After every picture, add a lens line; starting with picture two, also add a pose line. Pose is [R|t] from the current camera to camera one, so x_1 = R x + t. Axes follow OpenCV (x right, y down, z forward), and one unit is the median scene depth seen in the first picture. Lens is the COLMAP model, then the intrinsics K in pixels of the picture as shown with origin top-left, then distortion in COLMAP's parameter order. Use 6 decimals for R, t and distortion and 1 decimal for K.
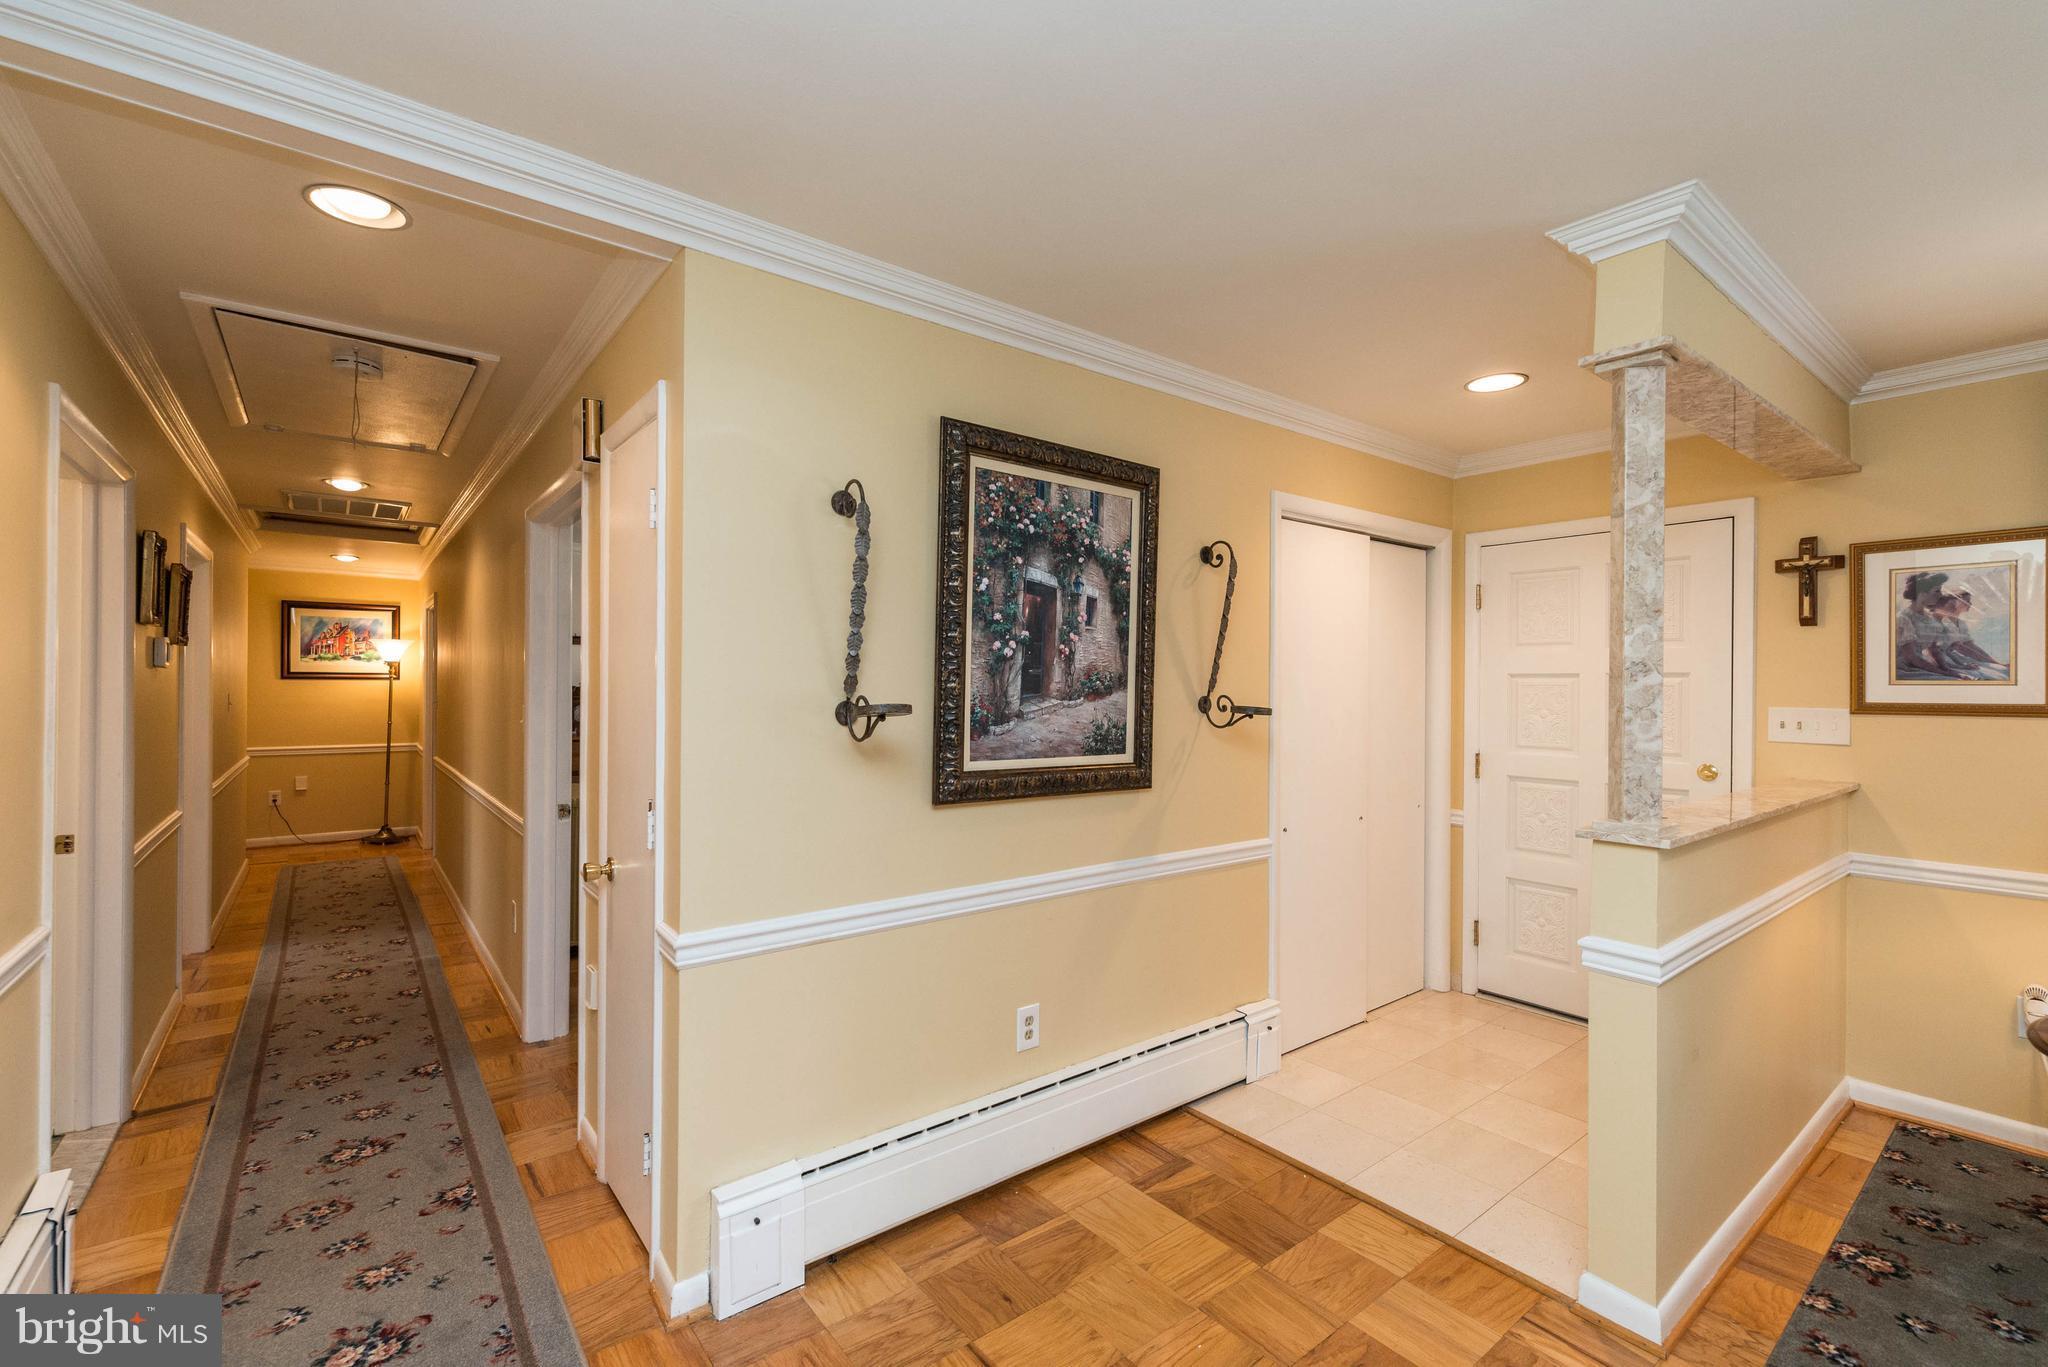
lens RADIAL K [[887.0, 0, 1024.0], [0, 887.0, 683.5], [0, 0, 1]] dist [-0.001446, -0.000166]
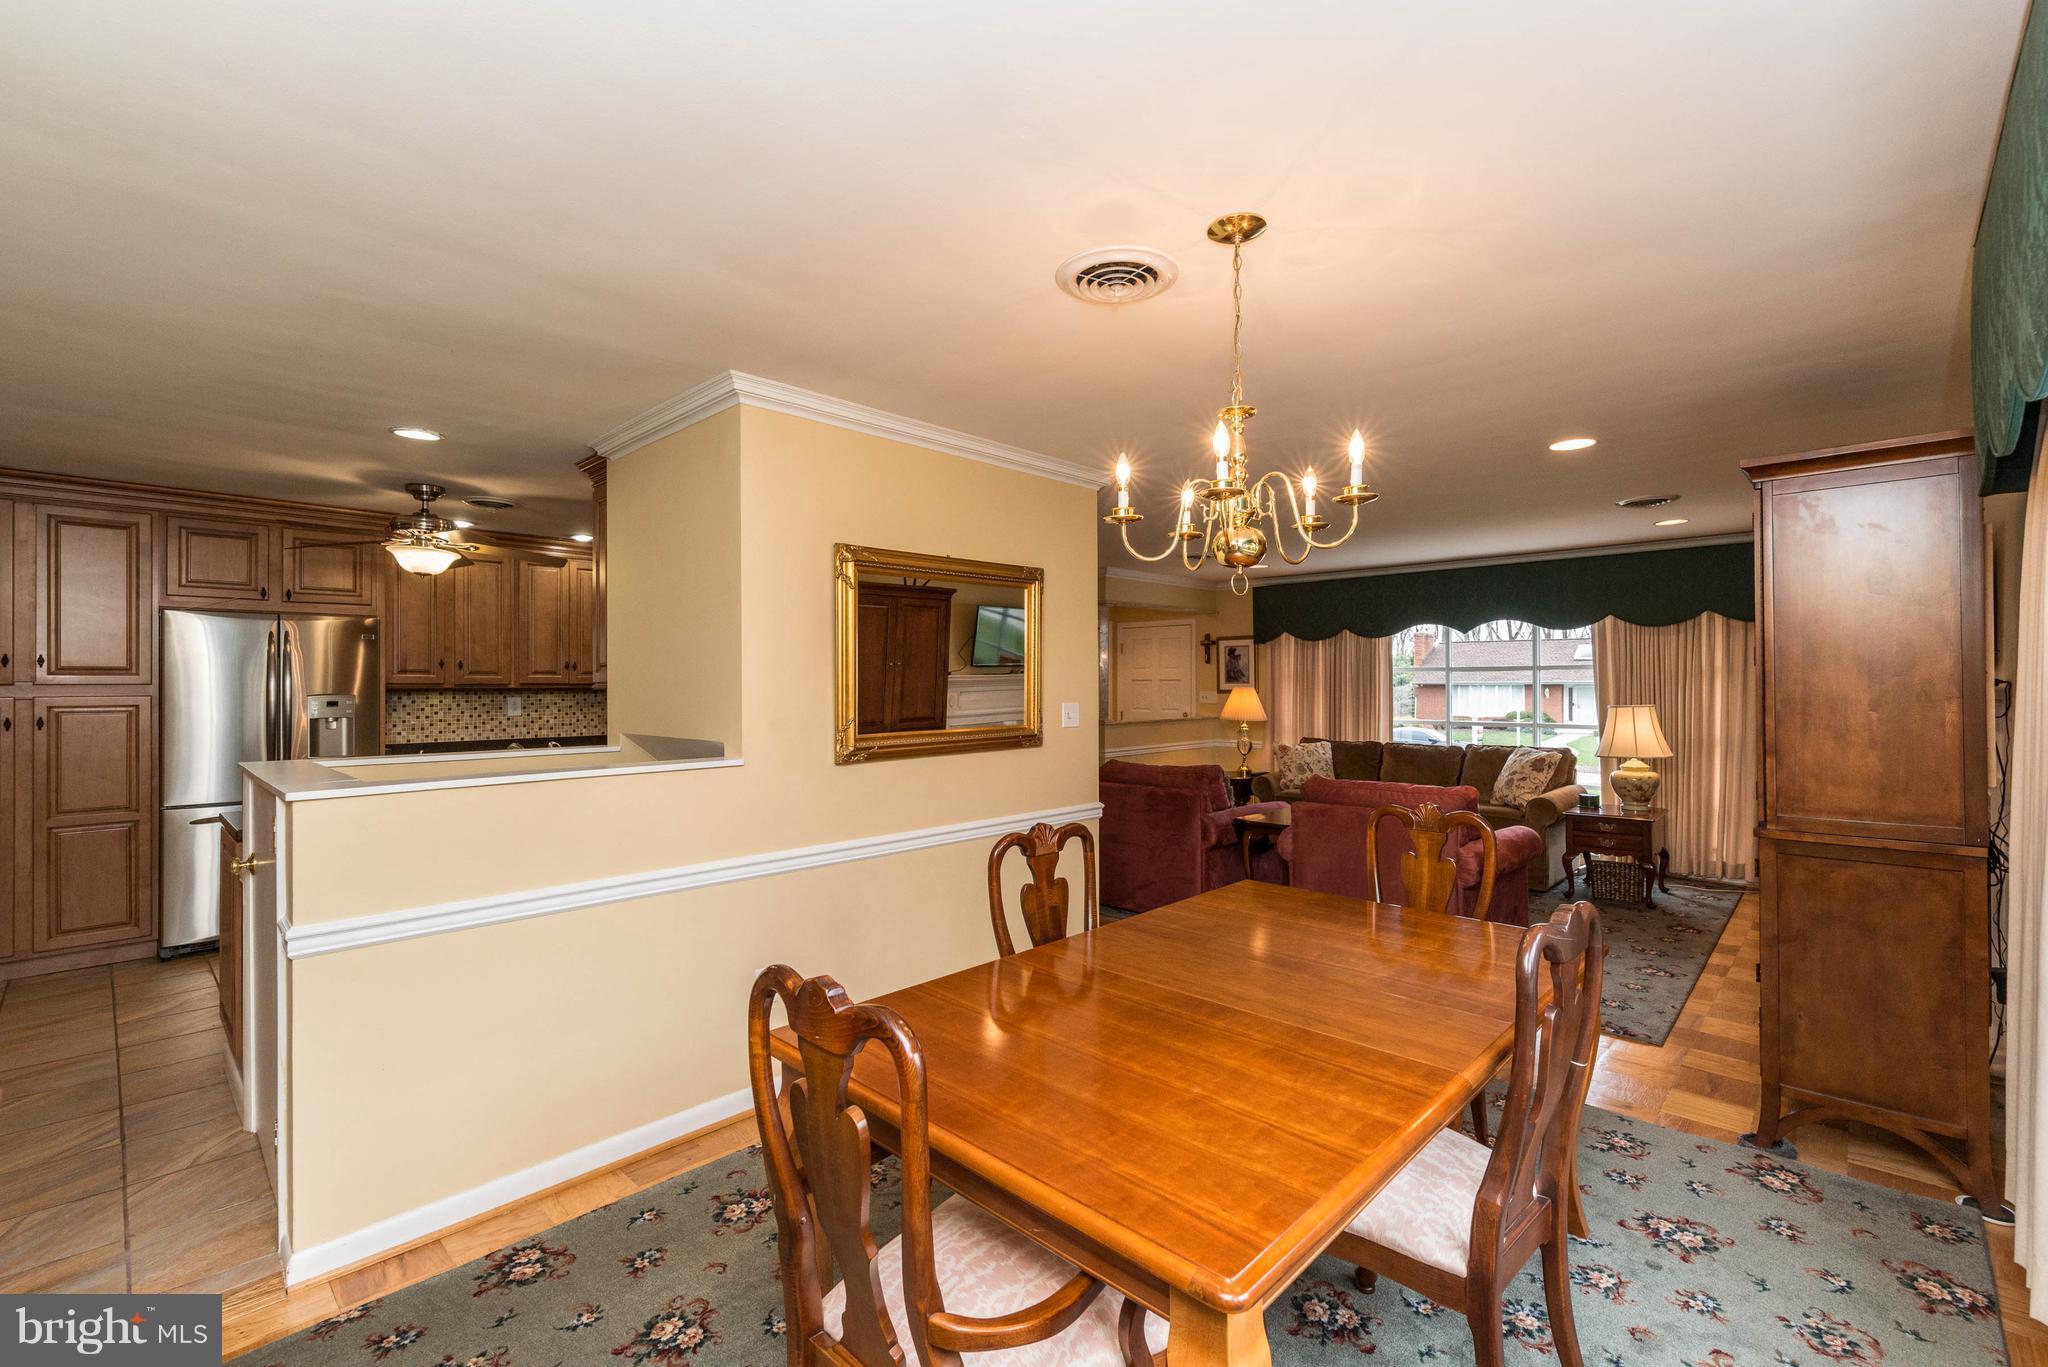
lens RADIAL K [[887.0, 0, 1024.0], [0, 887.0, 683.5], [0, 0, 1]] dist [-0.001446, -0.000166]
pose [[0.989617, -0.005094, 0.143641, -0.160995], [0.004909, 0.999987, 0.001640, -0.007450], [-0.143648, -0.000917, 0.989628, -2.017693]]
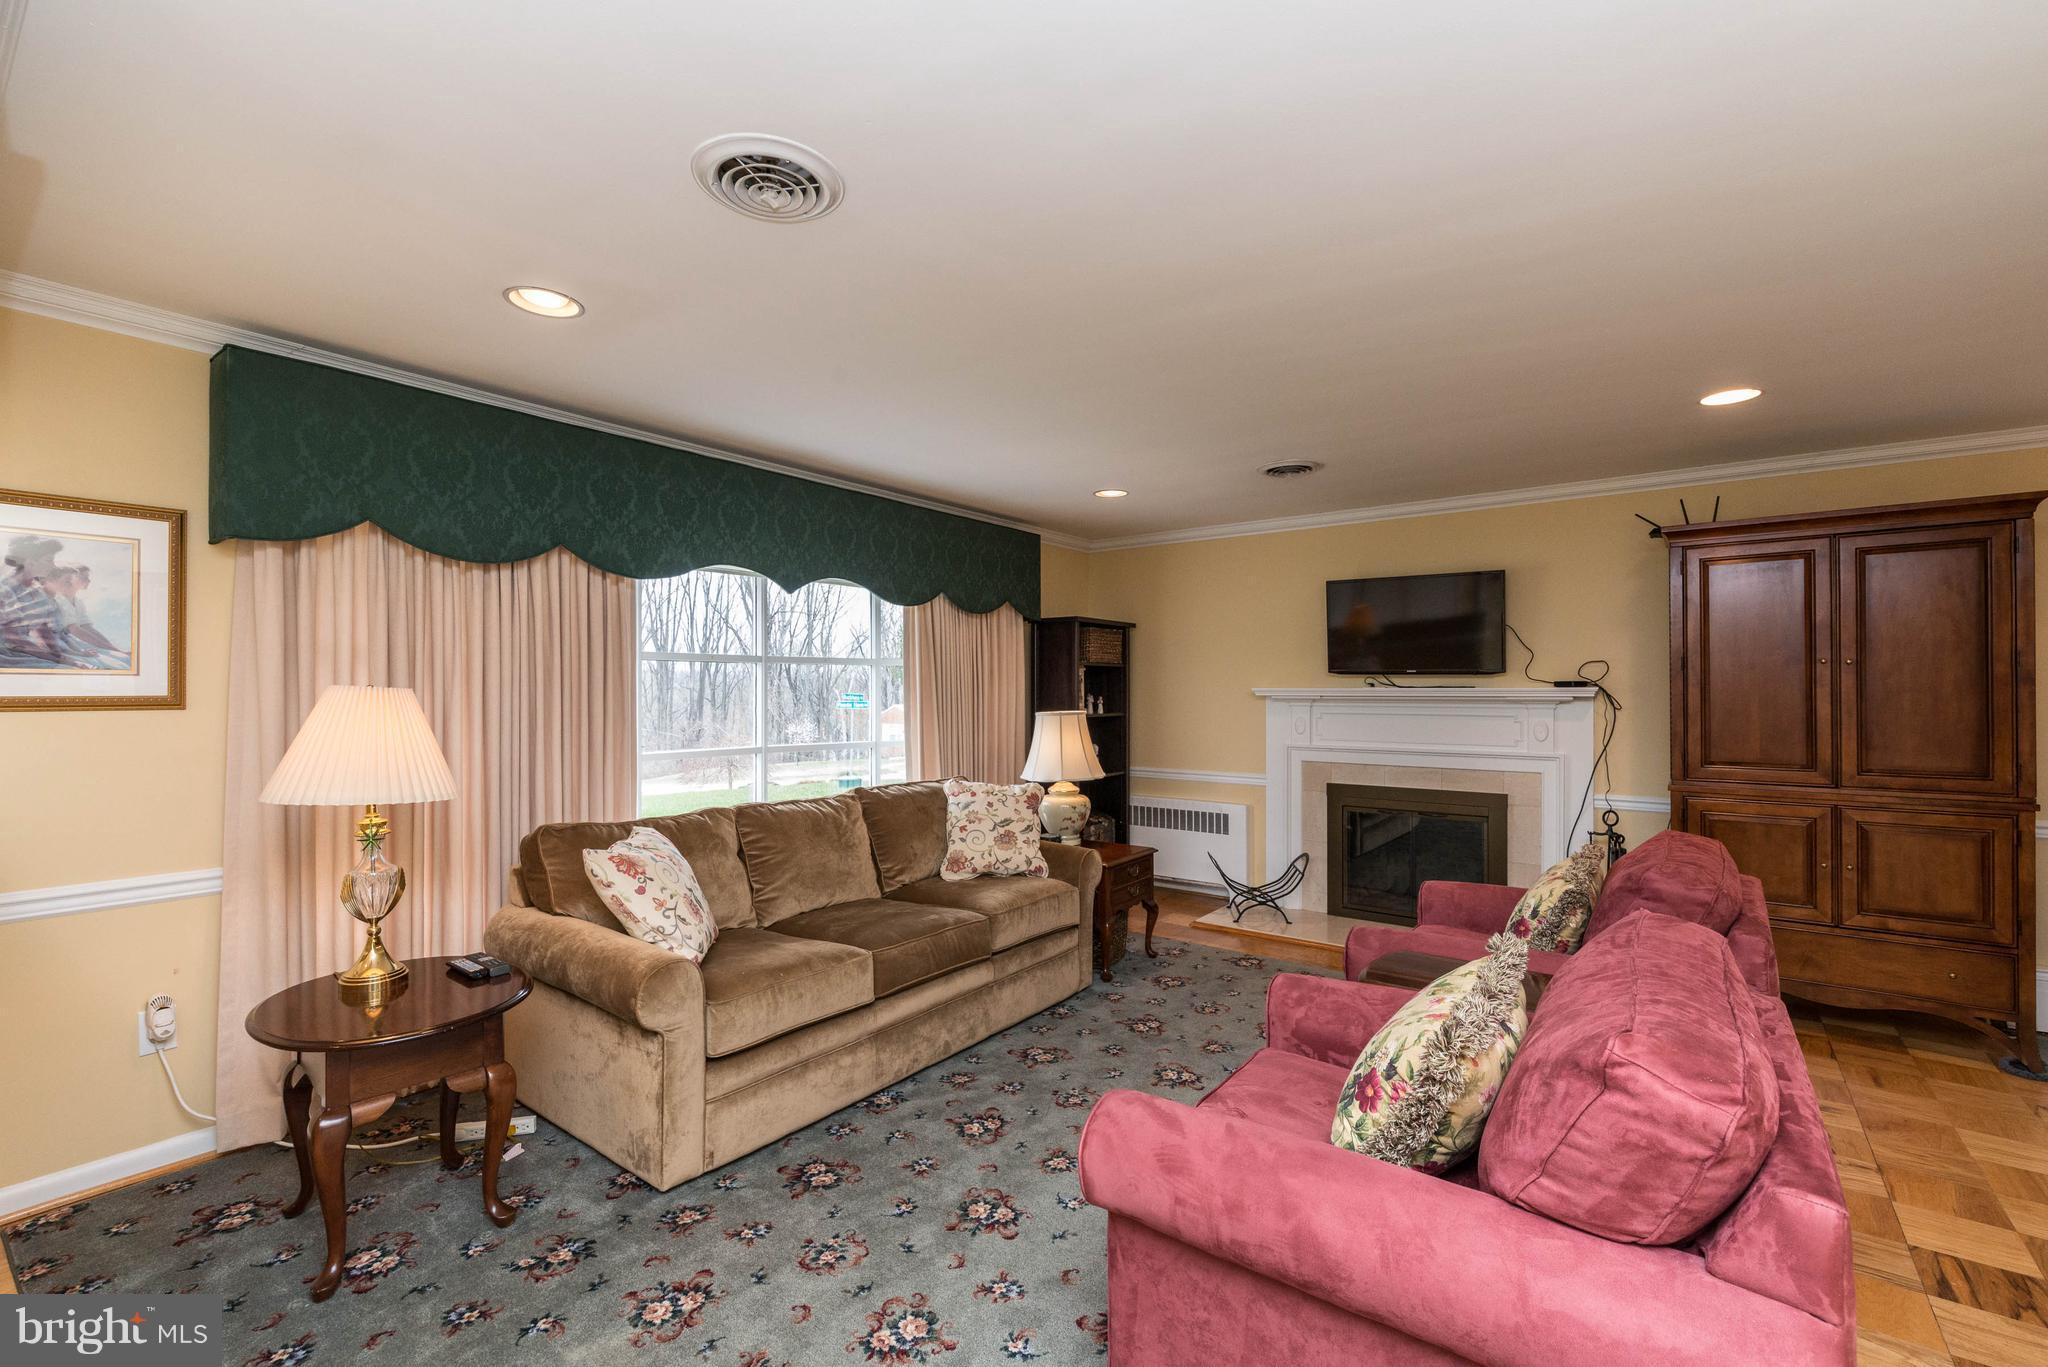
lens RADIAL K [[884.6, 0, 1015.7], [0, 884.6, 689.7], [0, 0, 1]] dist [-0.000412, 0.000473]
pose [[-0.253320, -0.004777, 0.967371, 0.002987], [-0.006740, 0.999972, 0.003173, 0.007240], [-0.967359, -0.005717, -0.253345, 0.338367]]
